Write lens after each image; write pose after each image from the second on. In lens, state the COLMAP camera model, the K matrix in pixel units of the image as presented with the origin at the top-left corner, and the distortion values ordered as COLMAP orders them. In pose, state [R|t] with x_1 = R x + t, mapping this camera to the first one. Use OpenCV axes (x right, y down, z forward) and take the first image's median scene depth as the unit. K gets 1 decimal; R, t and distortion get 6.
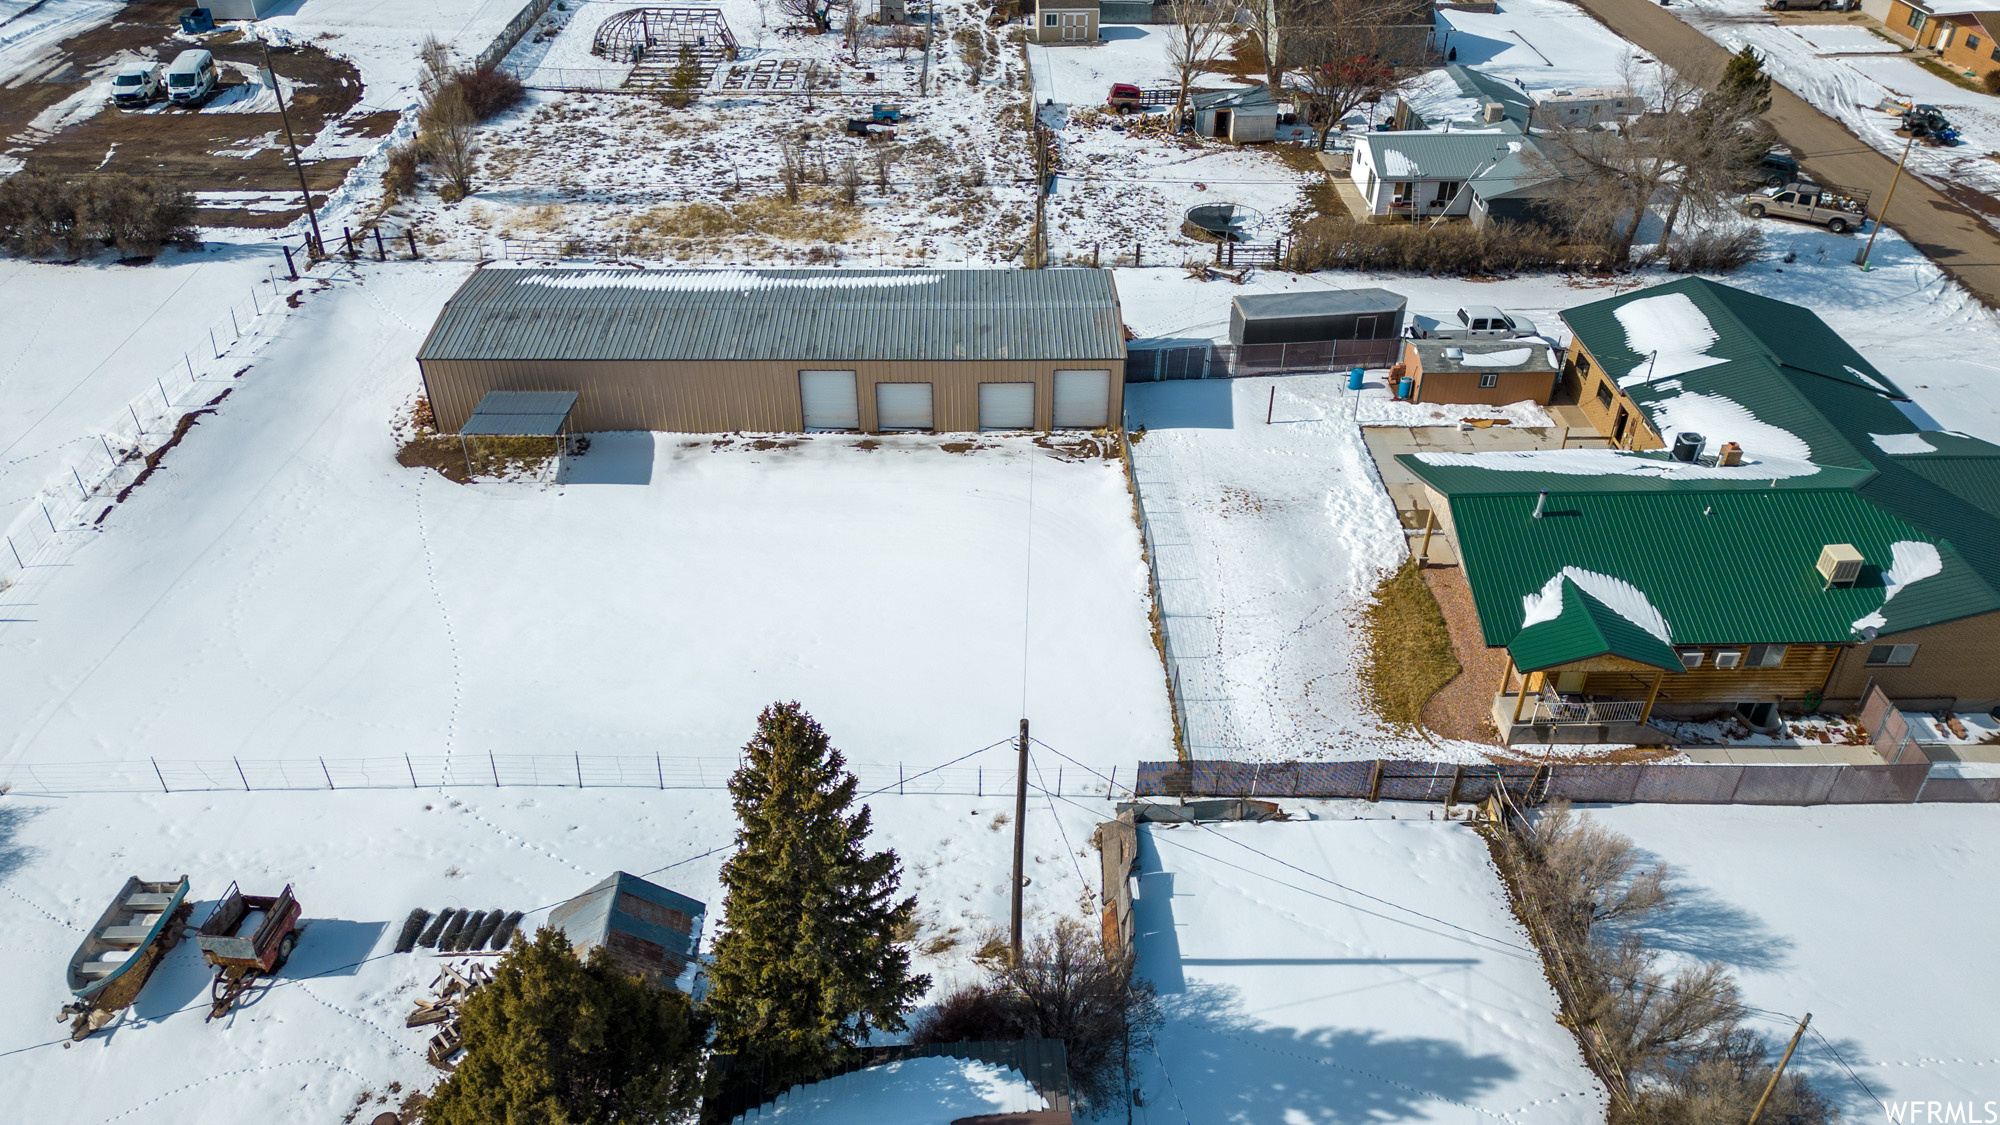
lens RADIAL K [[1385.0, 0, 1000.0], [0, 1385.0, 562.5], [0, 0, 1]] dist [0.067744, -0.066046]
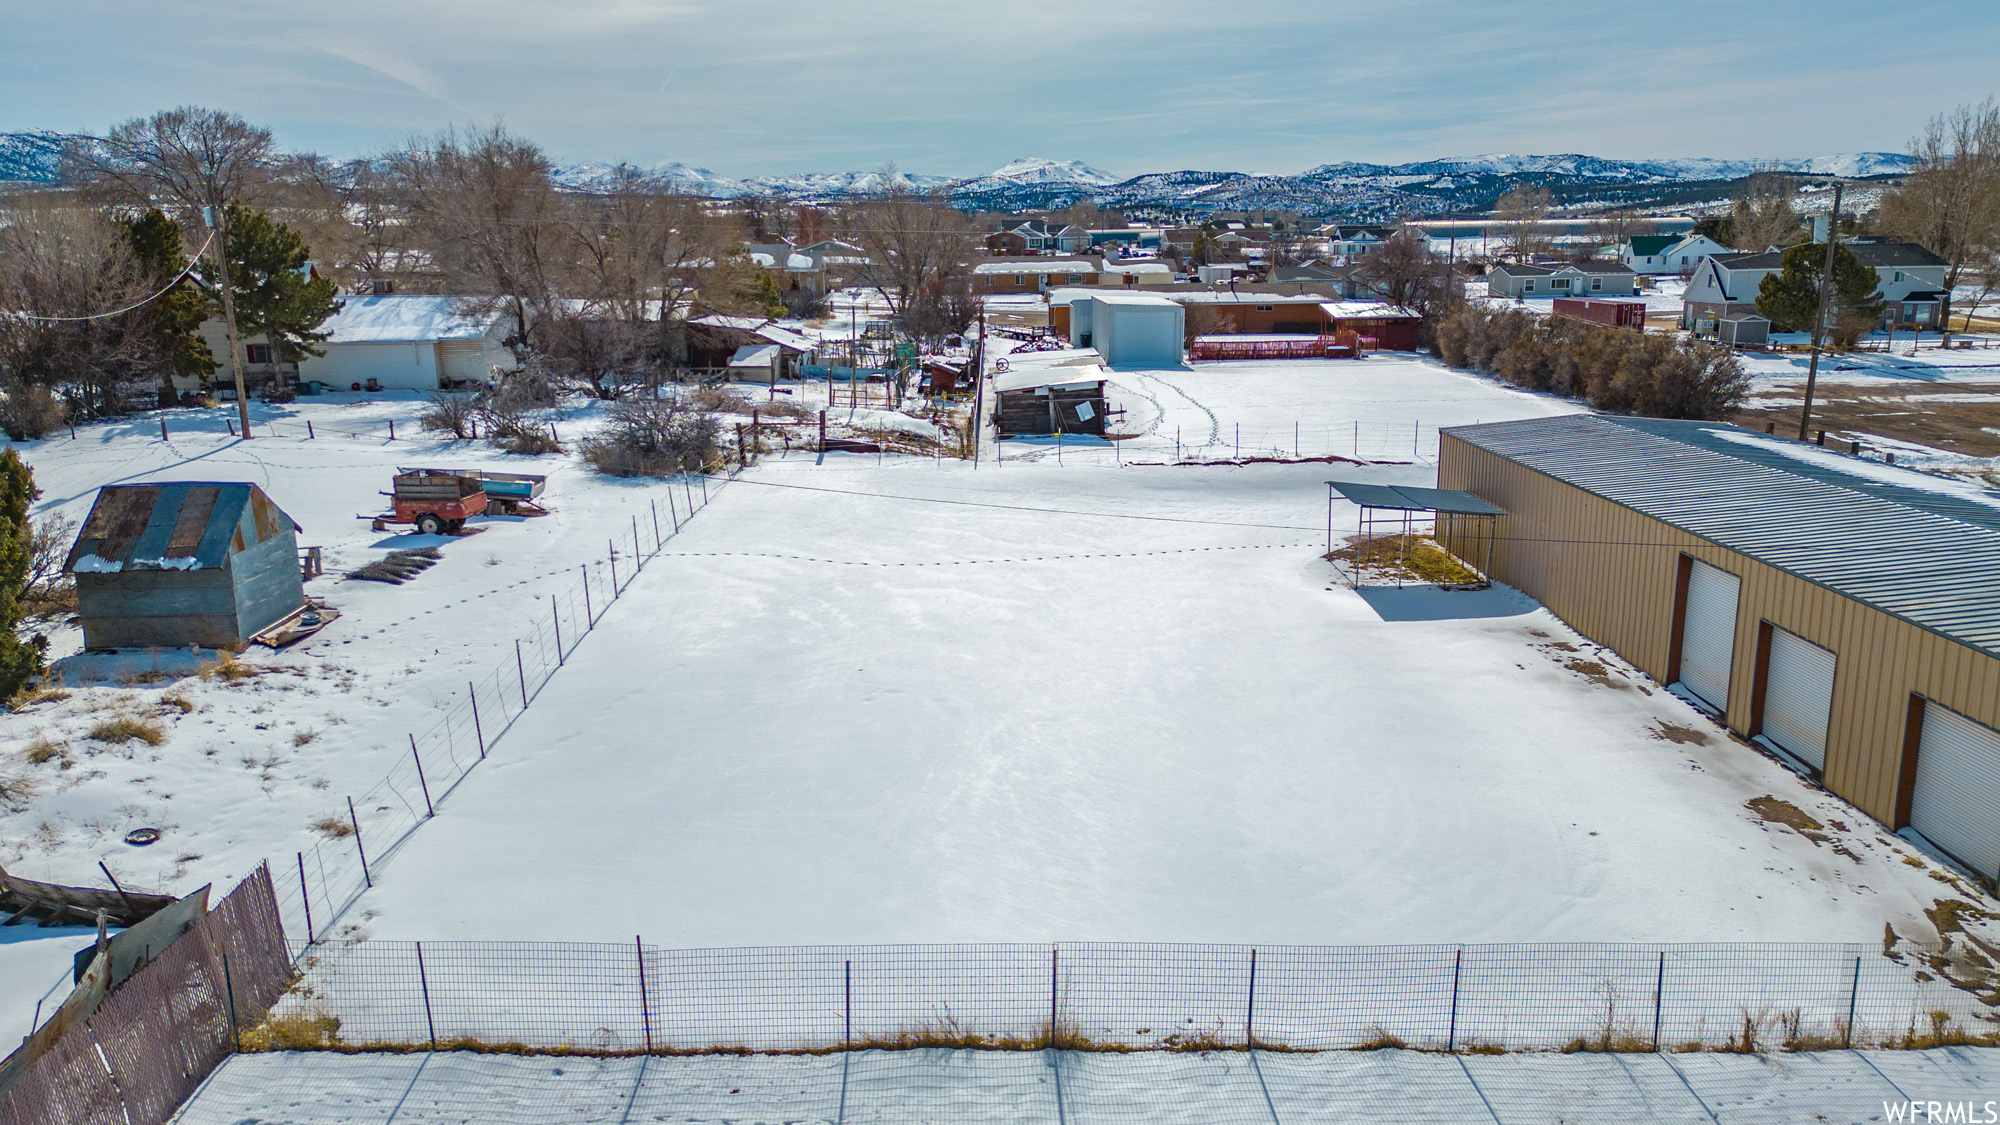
lens RADIAL K [[1354.8, 0, 1021.1], [0, 1354.8, 560.6], [0, 0, 1]] dist [0.030478, -0.001121]
pose [[0.042976, 0.240880, -0.969603, 0.269089], [-0.547866, 0.817247, 0.178747, -0.075767], [0.835462, 0.523530, 0.167092, 0.573816]]
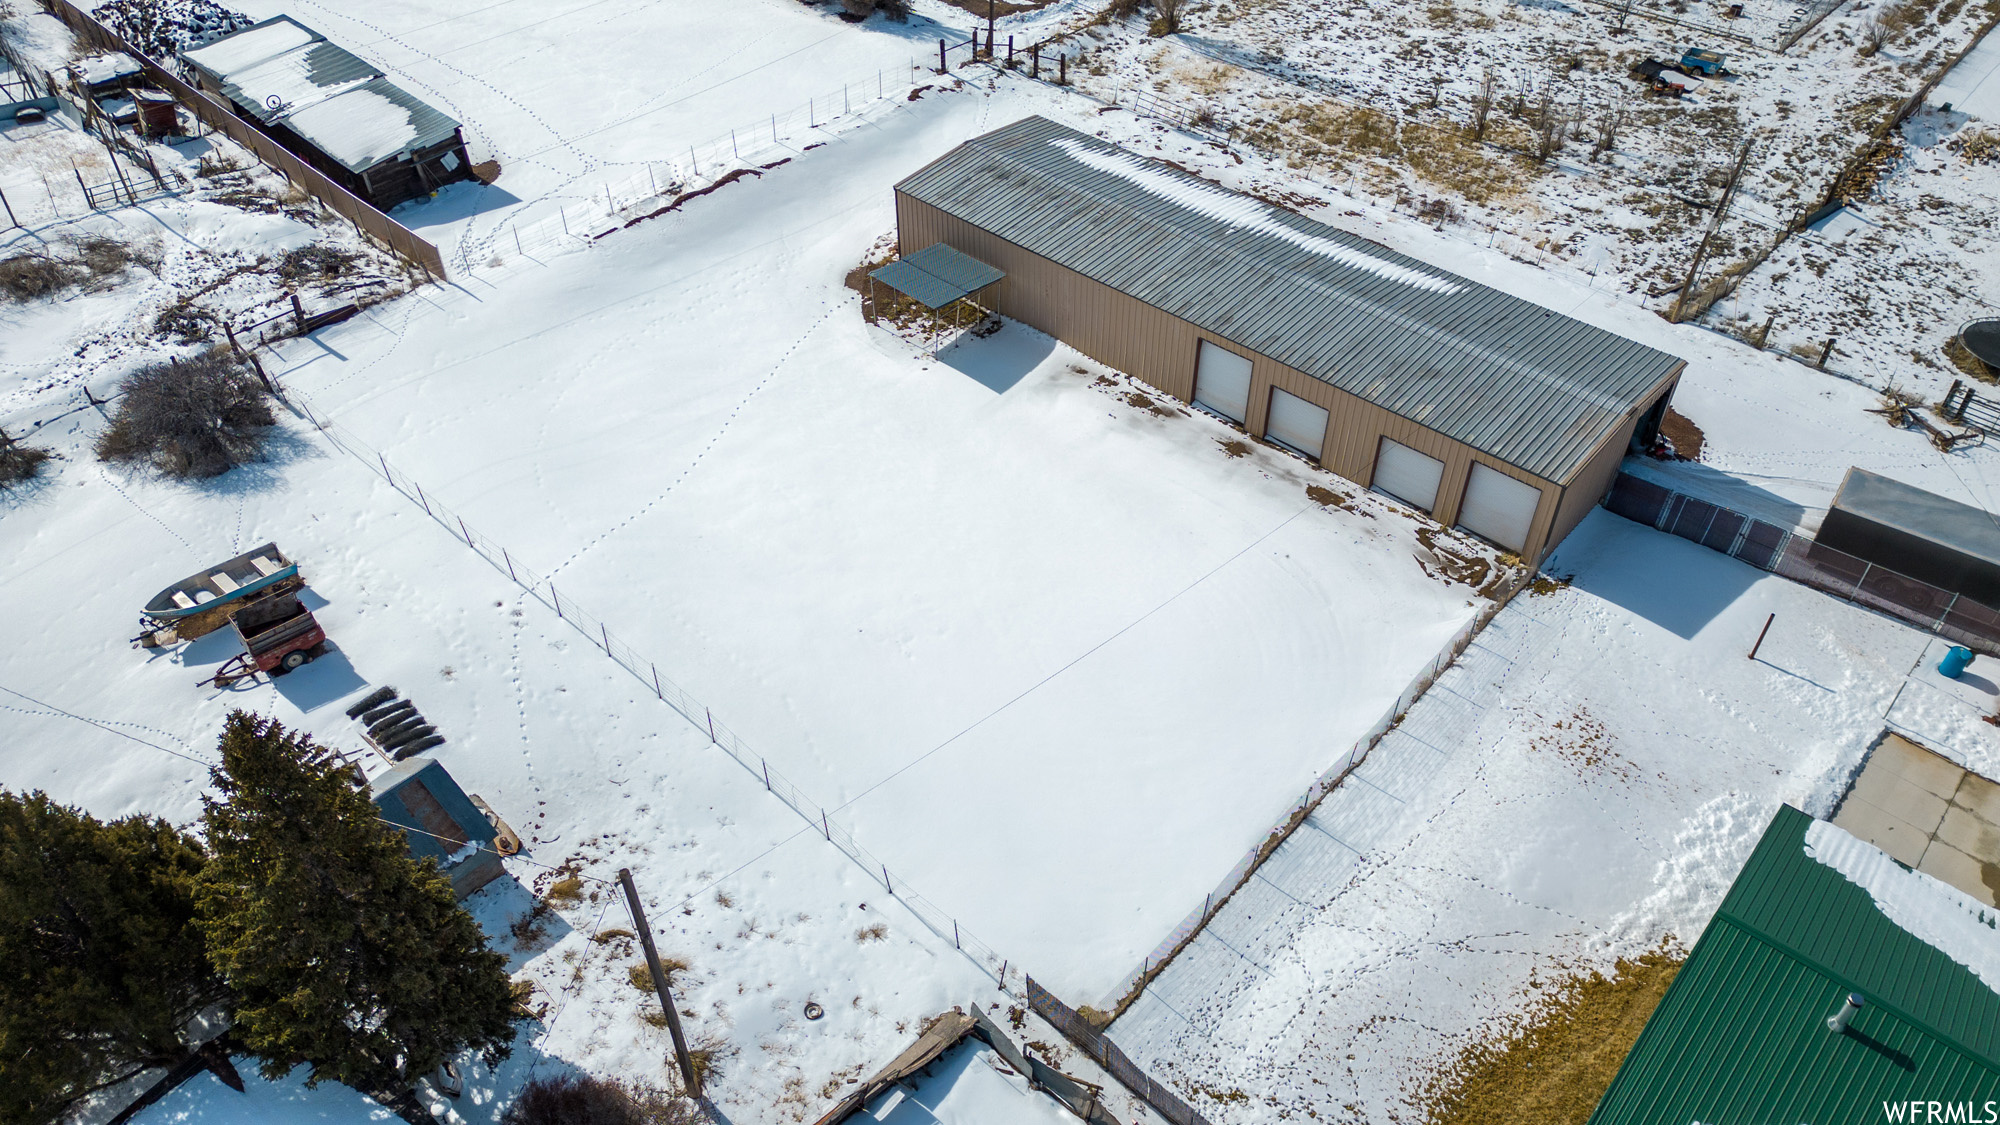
lens RADIAL K [[1385.0, 0, 1000.0], [0, 1385.0, 562.5], [0, 0, 1]] dist [0.067744, -0.066046]
pose [[0.738091, 0.449459, -0.503198, 0.206322], [-0.391765, 0.892701, 0.222723, -0.125839], [0.549310, 0.032746, 0.834977, 0.179321]]
